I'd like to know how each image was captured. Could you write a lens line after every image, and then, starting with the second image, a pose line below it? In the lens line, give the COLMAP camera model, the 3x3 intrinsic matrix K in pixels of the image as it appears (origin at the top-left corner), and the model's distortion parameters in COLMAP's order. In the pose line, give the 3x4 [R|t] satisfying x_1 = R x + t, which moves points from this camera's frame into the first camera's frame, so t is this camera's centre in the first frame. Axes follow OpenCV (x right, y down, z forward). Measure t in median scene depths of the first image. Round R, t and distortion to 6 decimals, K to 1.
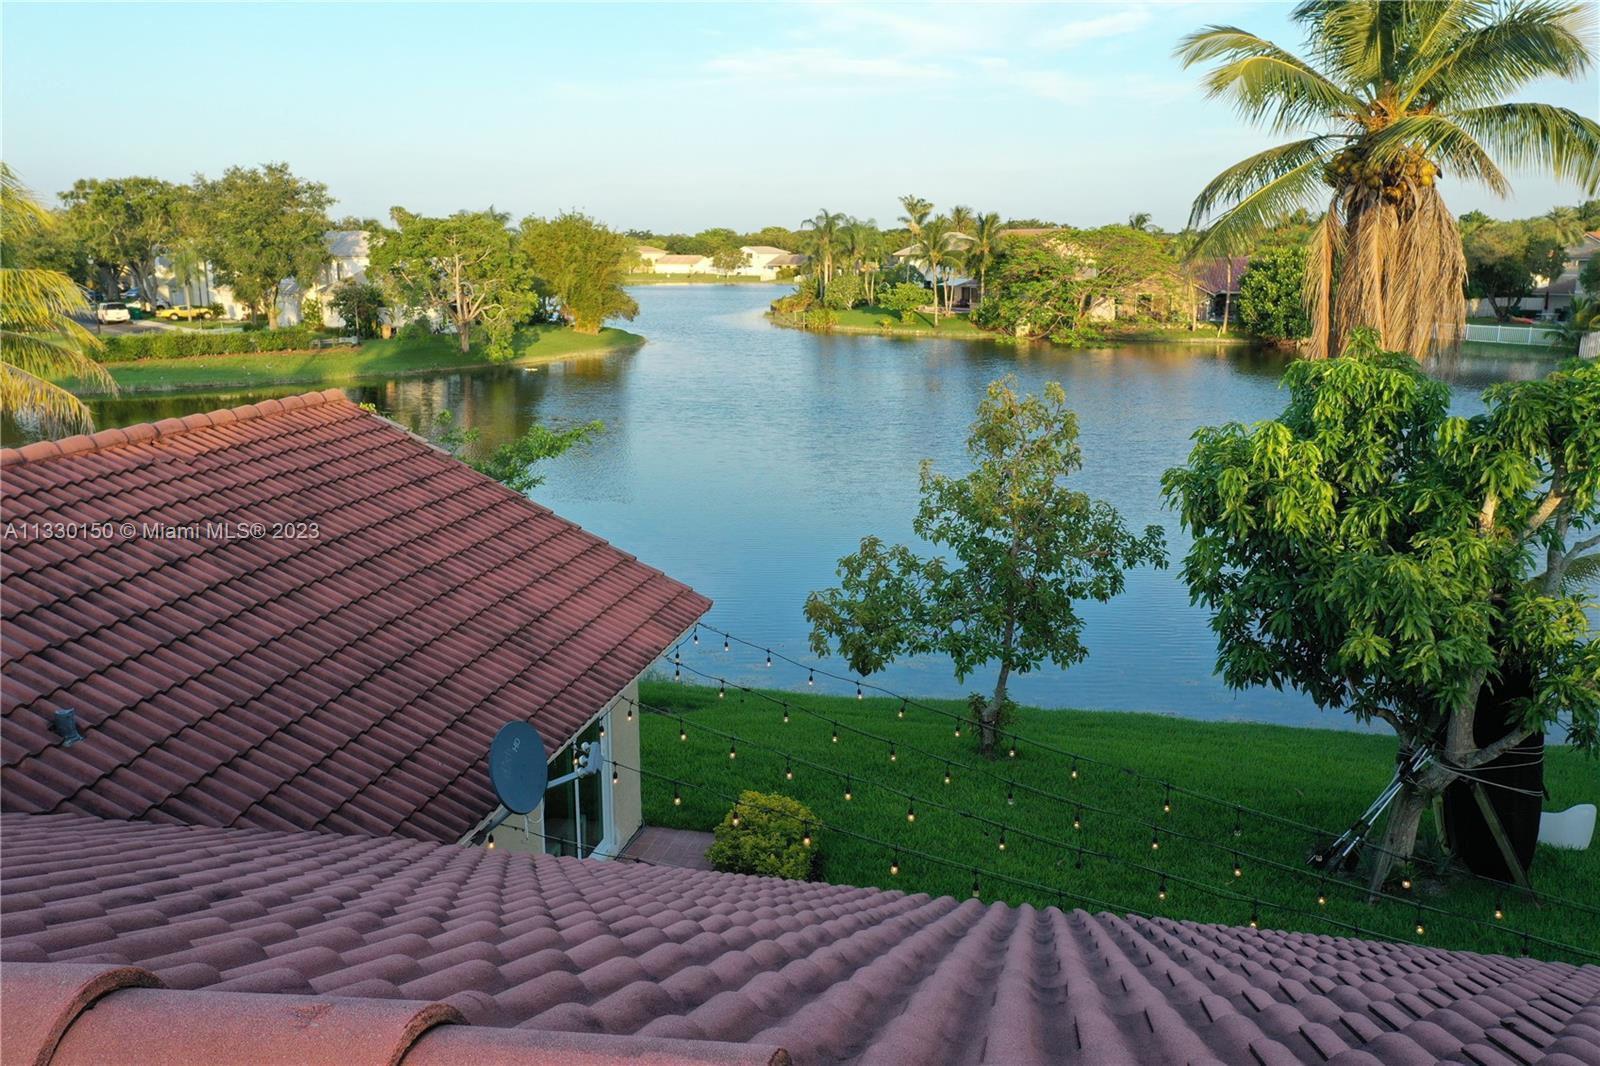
lens RADIAL K [[1271.2, 0, 800.0], [0, 1271.2, 533.0], [0, 0, 1]] dist [0.009280, 0.004167]
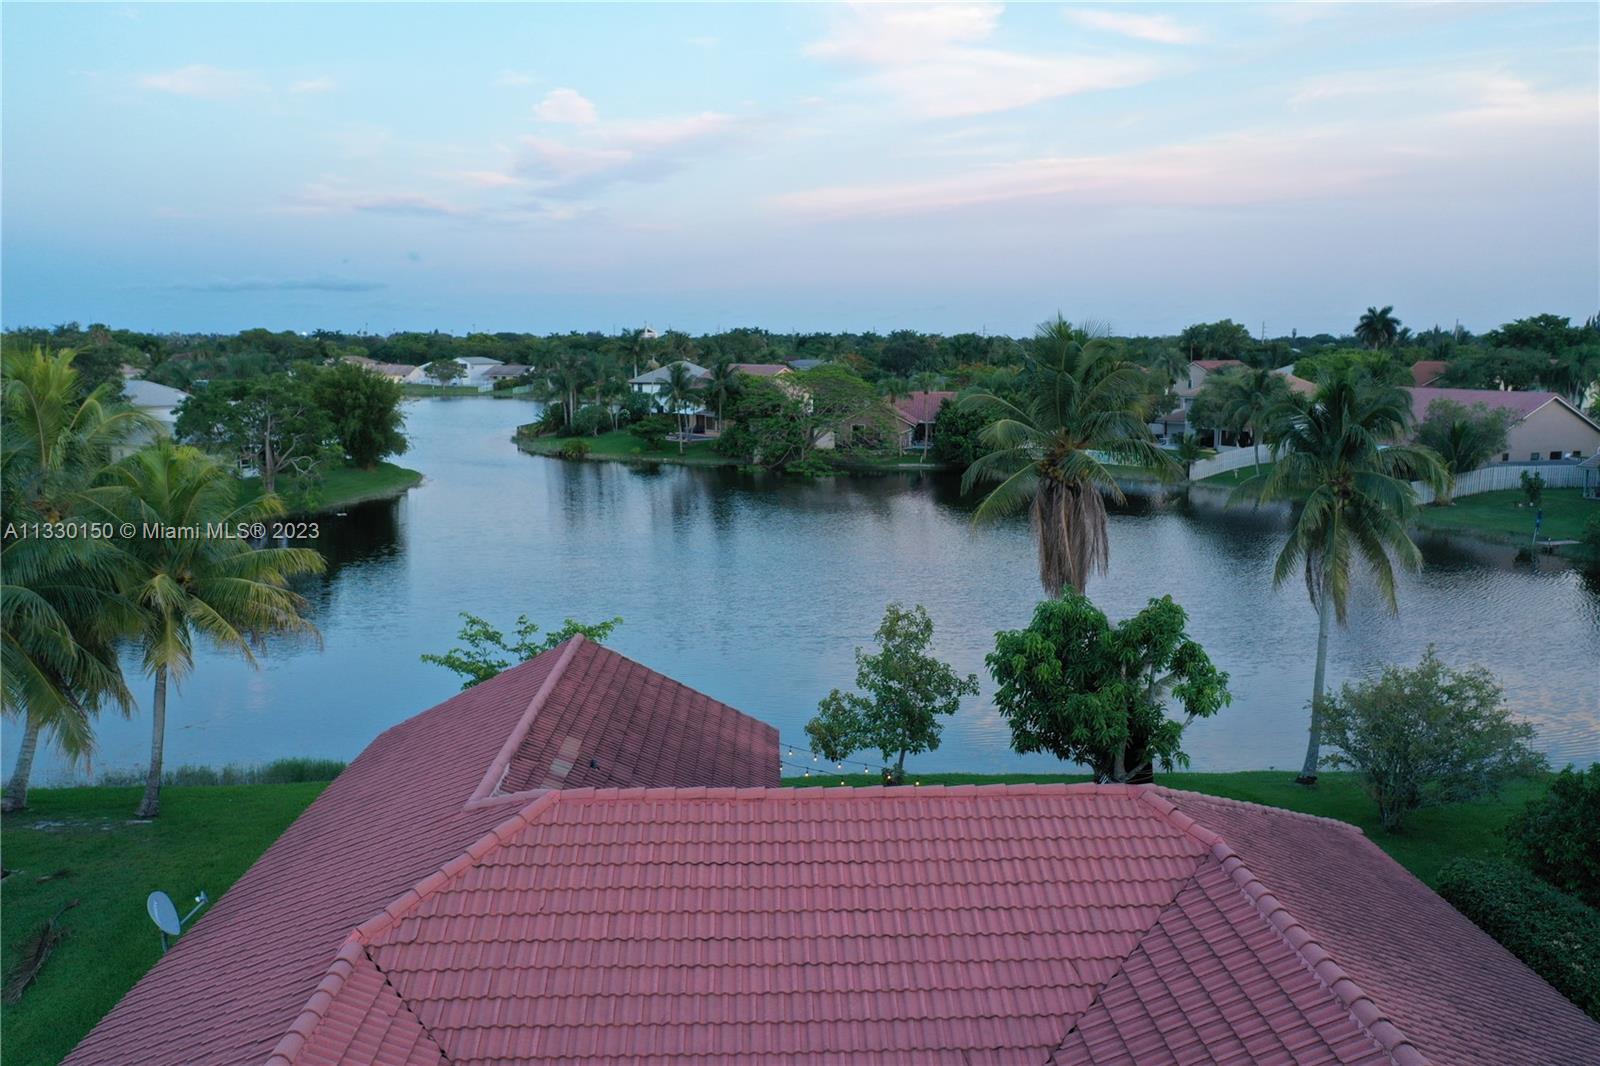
lens RADIAL K [[1271.2, 0, 800.0], [0, 1271.2, 533.0], [0, 0, 1]] dist [0.009280, 0.004167]
pose [[0.971487, -0.032823, 0.234810, -0.064677], [0.049297, 0.996690, -0.064638, -0.016317], [-0.231911, 0.074370, 0.969890, -0.128267]]
